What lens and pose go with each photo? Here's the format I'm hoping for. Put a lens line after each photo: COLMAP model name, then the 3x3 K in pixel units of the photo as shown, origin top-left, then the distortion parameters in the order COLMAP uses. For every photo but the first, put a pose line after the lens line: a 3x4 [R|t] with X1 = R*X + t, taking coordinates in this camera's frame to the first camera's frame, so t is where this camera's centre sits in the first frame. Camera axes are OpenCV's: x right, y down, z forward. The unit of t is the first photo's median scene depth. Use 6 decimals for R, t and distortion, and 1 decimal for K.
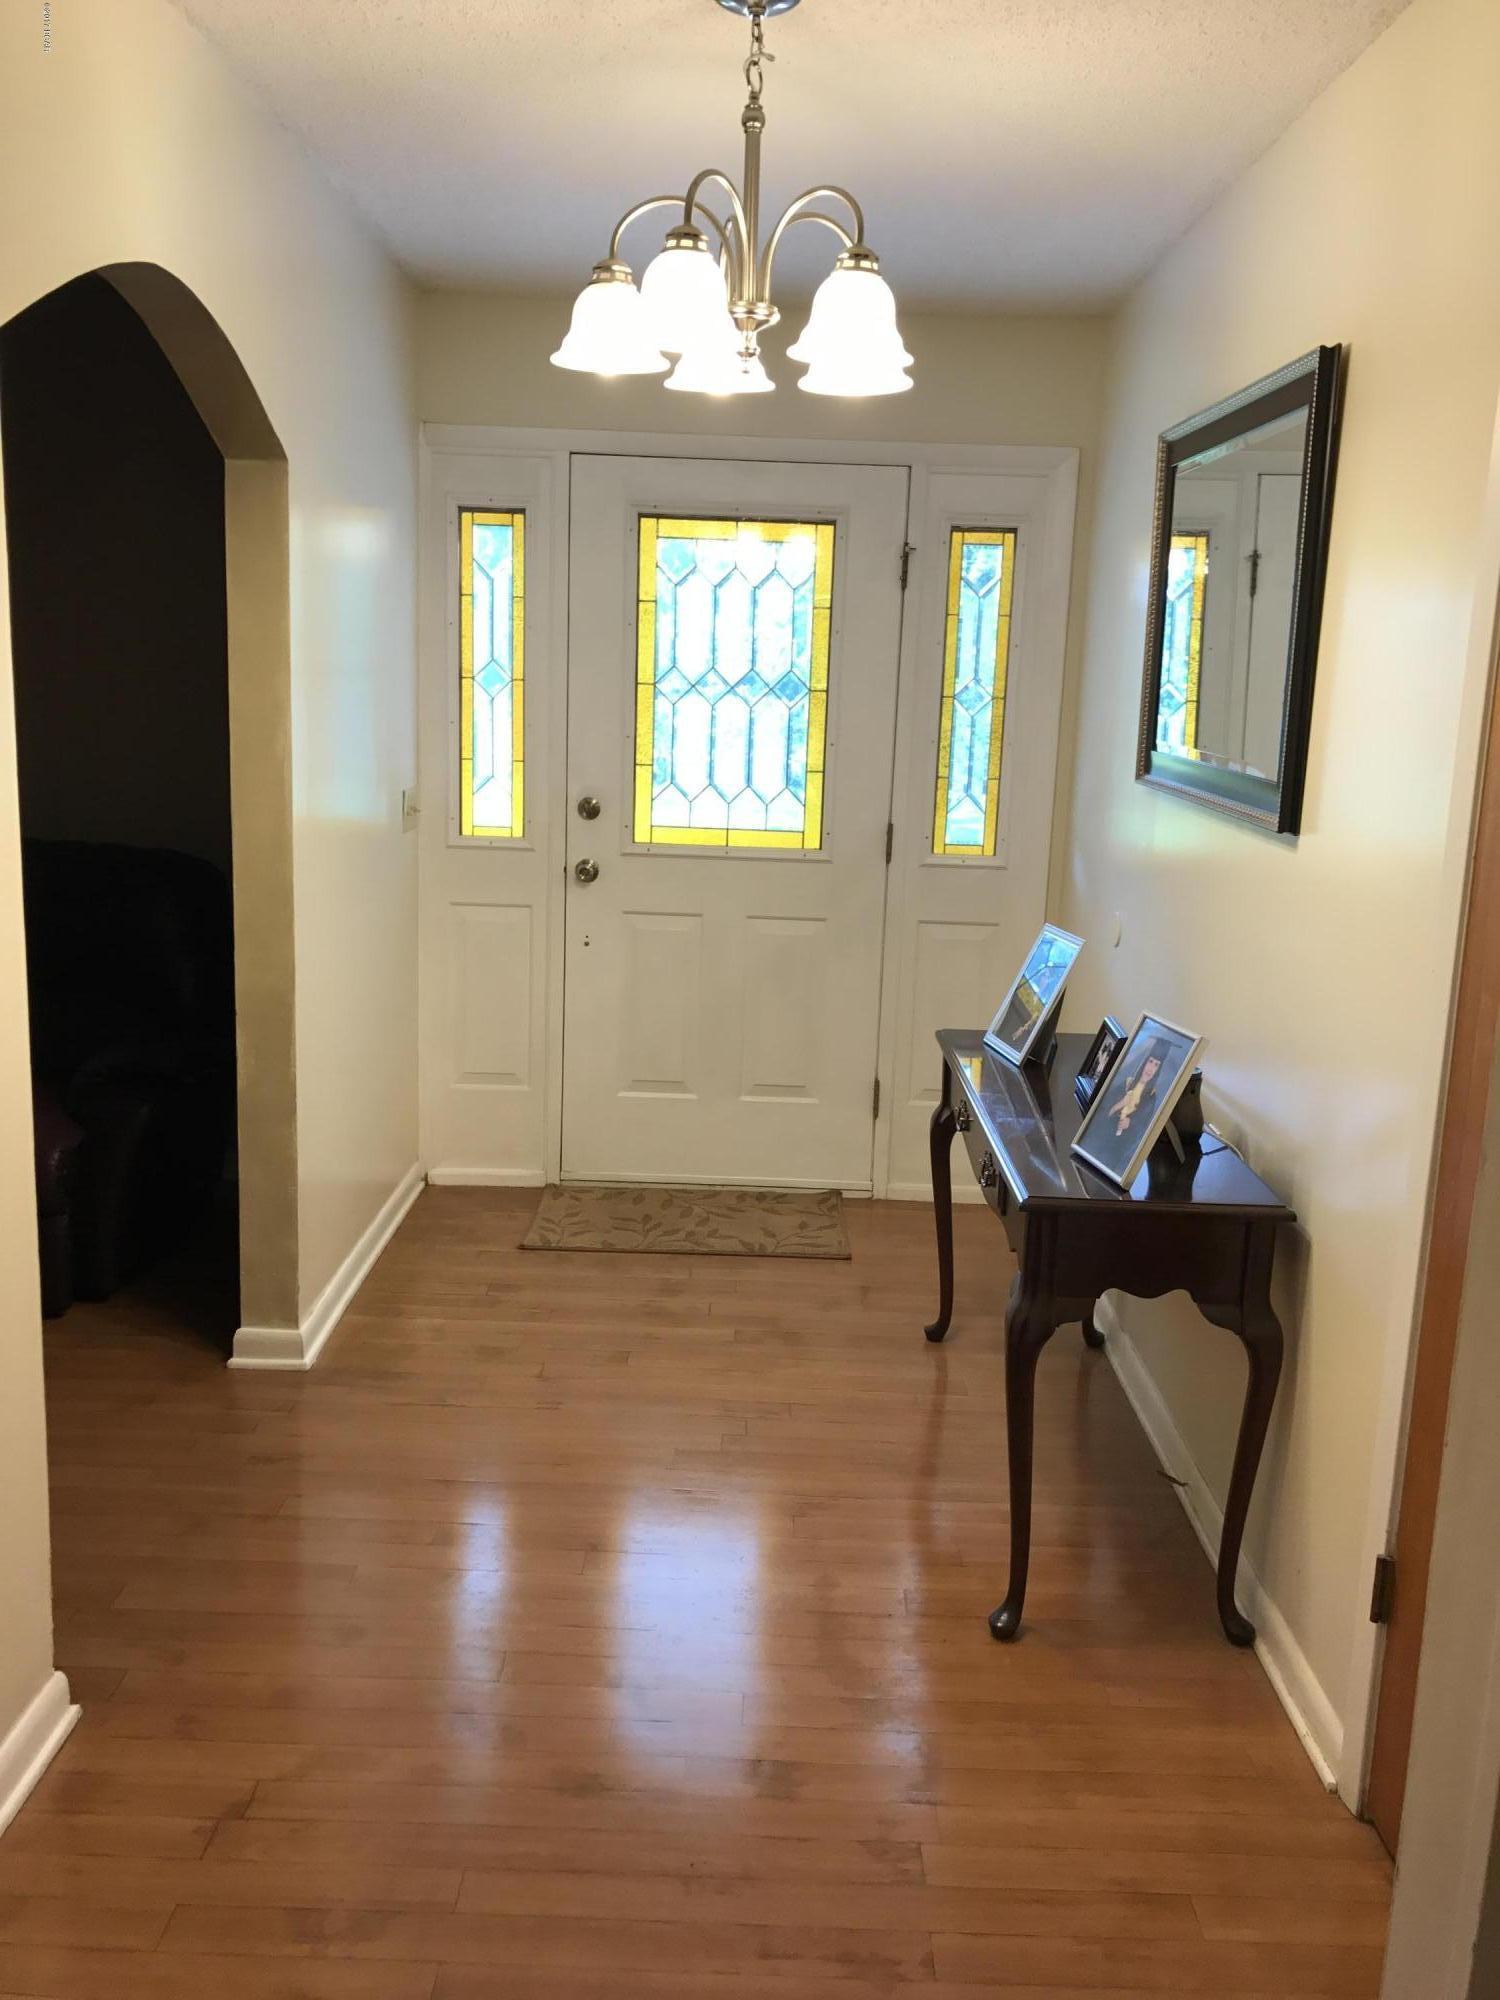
lens RADIAL K [[1626.2, 0, 750.0], [0, 1626.2, 1000.0], [0, 0, 1]] dist [0.111083, -0.332848]
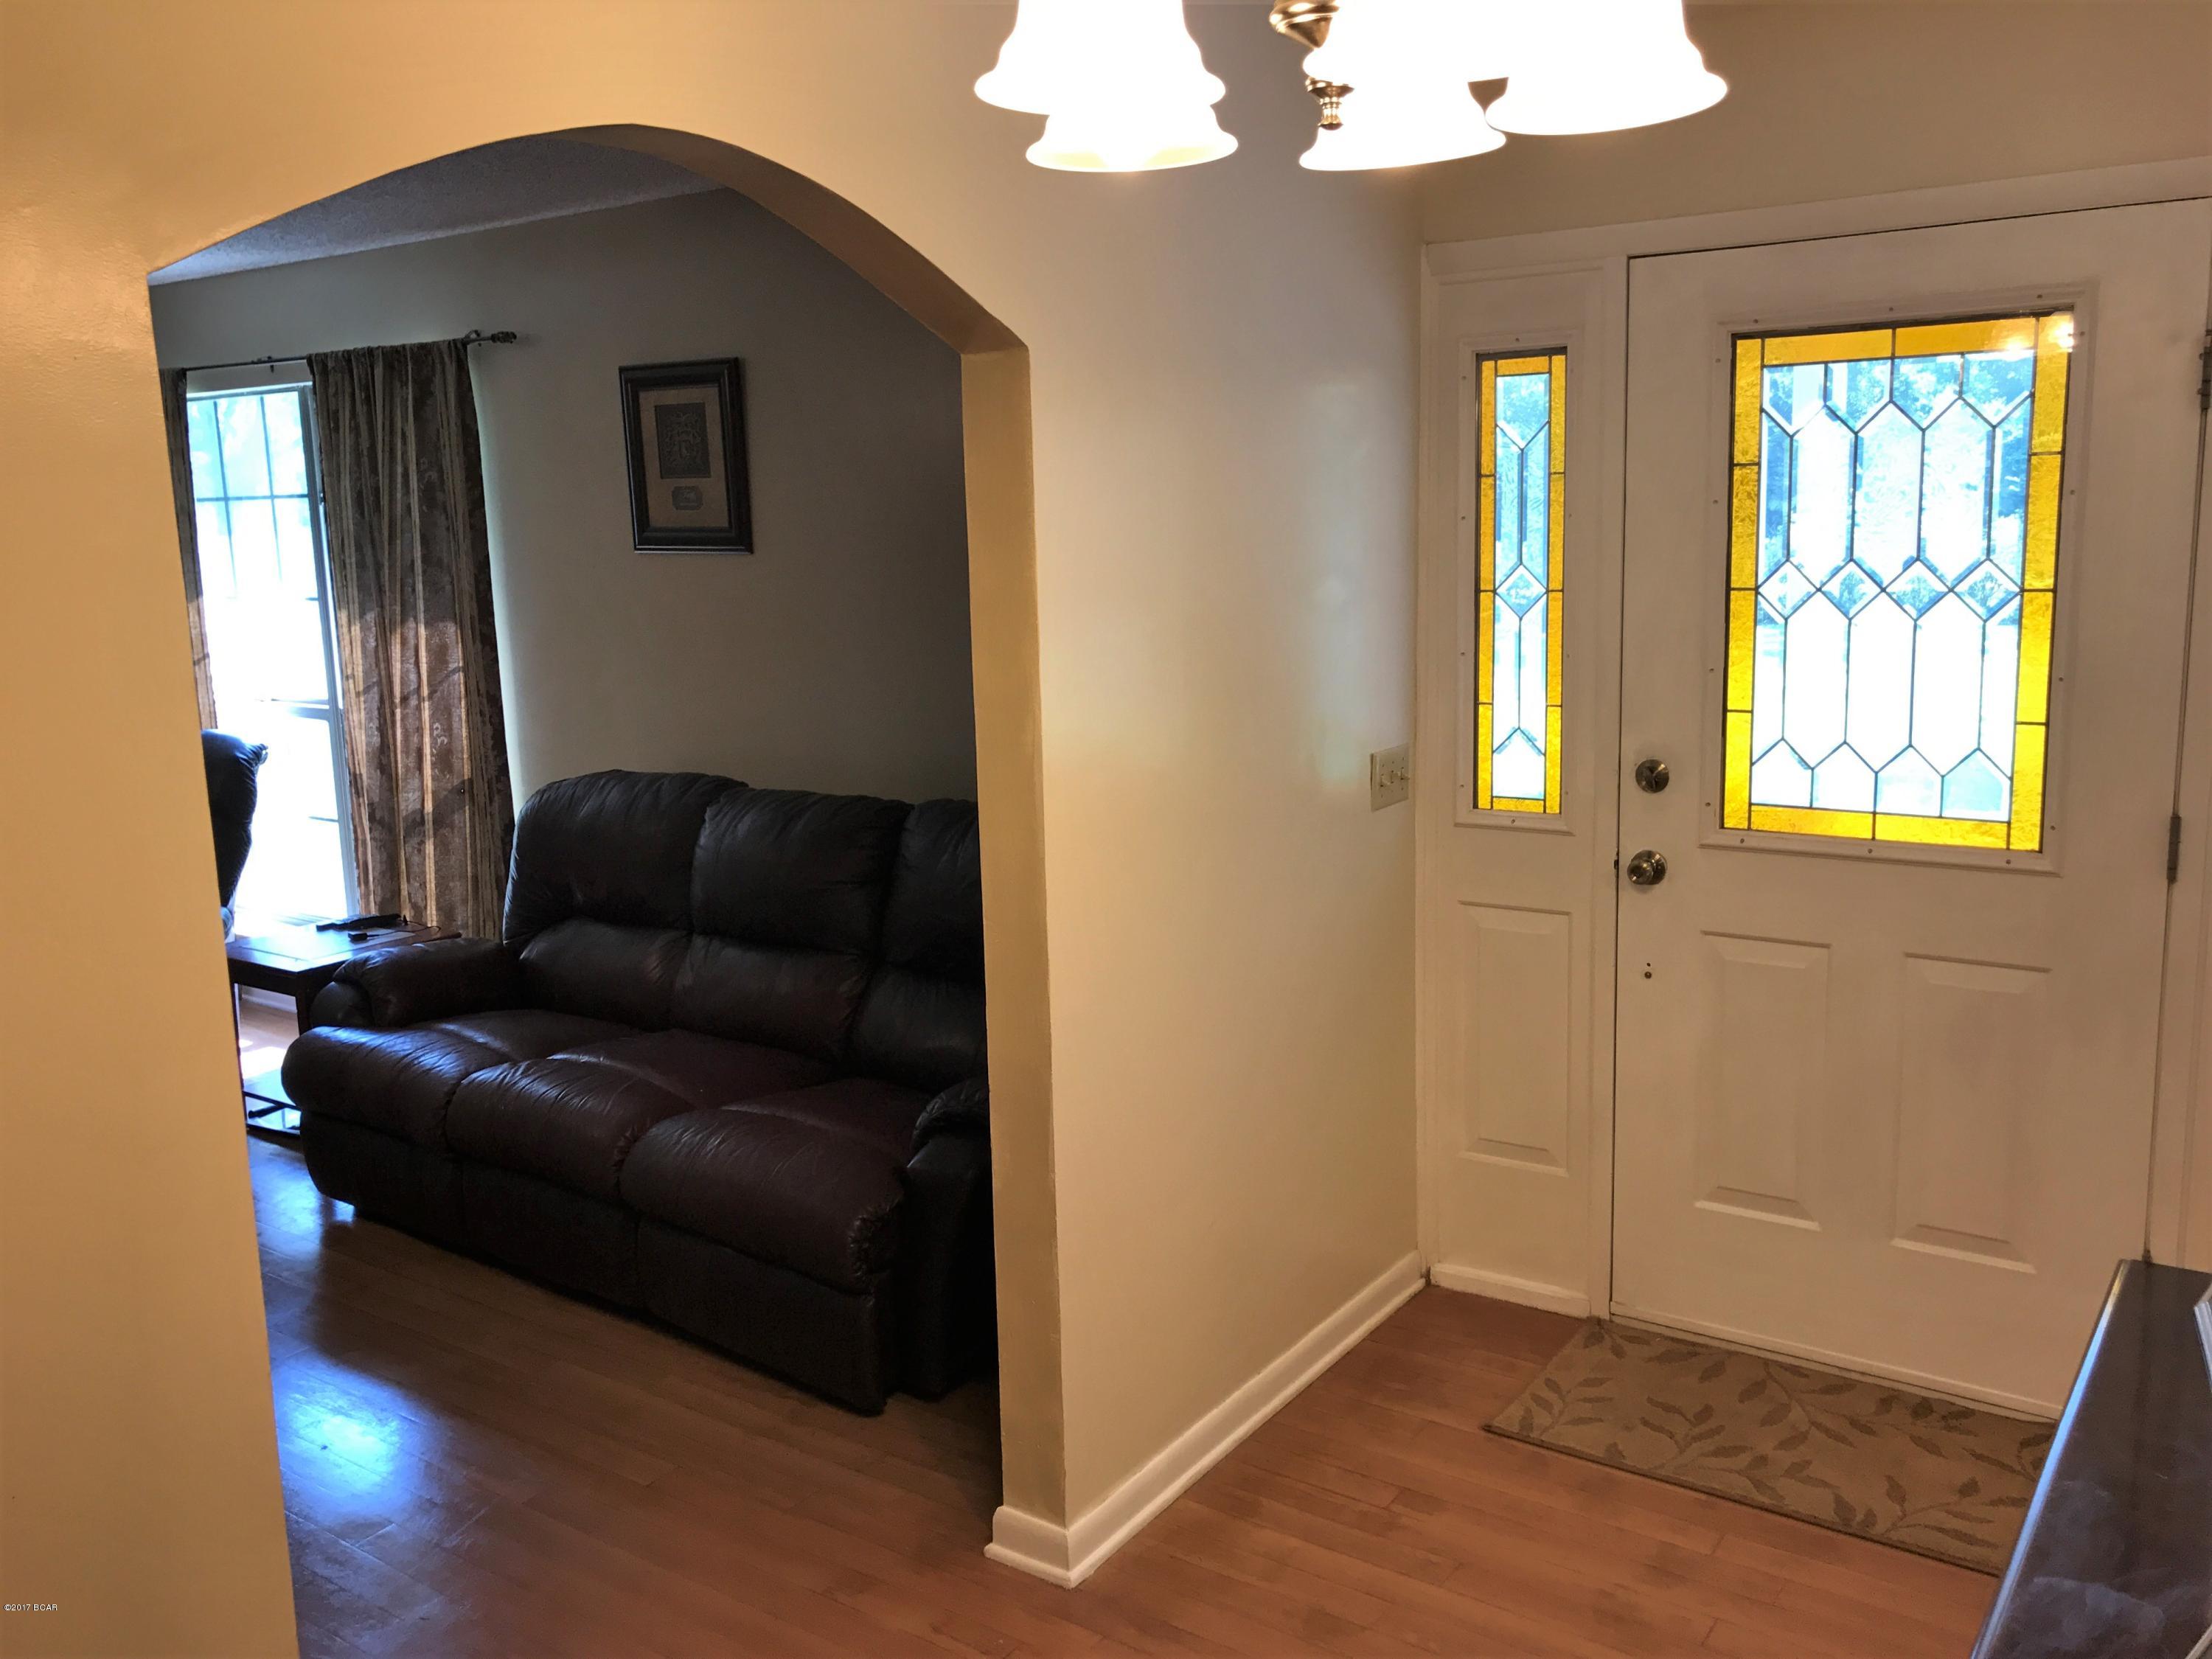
lens RADIAL K [[1843.4, 0, 1109.2], [0, 1843.4, 820.6], [0, 0, 1]] dist [0.037437, 0.003363]
pose [[0.823239, 0.037921, -0.566427, 0.151268], [-0.051852, 0.998619, -0.008505, -0.082700], [0.565322, 0.036372, 0.824068, 0.252796]]
